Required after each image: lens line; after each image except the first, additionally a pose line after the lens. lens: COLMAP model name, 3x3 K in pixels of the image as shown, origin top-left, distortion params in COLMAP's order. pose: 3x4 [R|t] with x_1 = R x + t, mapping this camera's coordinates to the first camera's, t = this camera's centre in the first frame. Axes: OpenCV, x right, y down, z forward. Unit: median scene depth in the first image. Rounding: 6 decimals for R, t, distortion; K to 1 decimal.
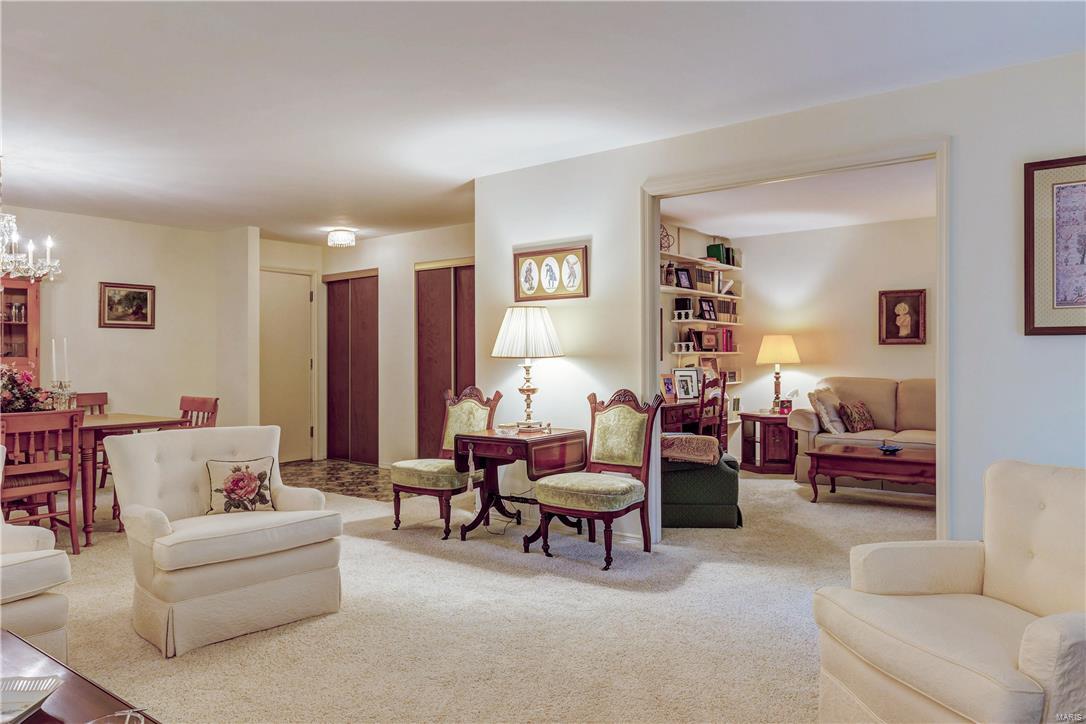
lens RADIAL K [[748.1, 0, 537.4], [0, 748.1, 363.1], [0, 0, 1]] dist [-0.001877, 0.004600]
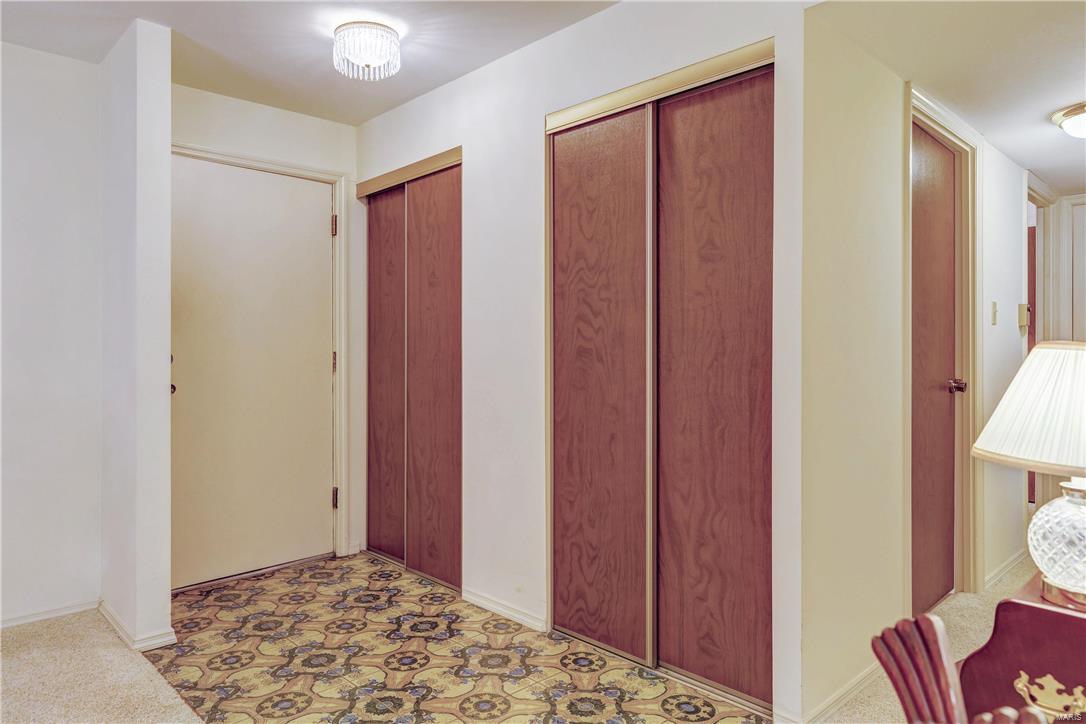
lens RADIAL K [[694.5, 0, 545.1], [0, 694.5, 355.5], [0, 0, 1]] dist [0.007782, 0.000836]
pose [[0.990983, 0.003537, -0.133938, -0.104027], [-0.003828, 0.999991, -0.001916, -0.002597], [0.133930, 0.002411, 0.990988, 0.573933]]
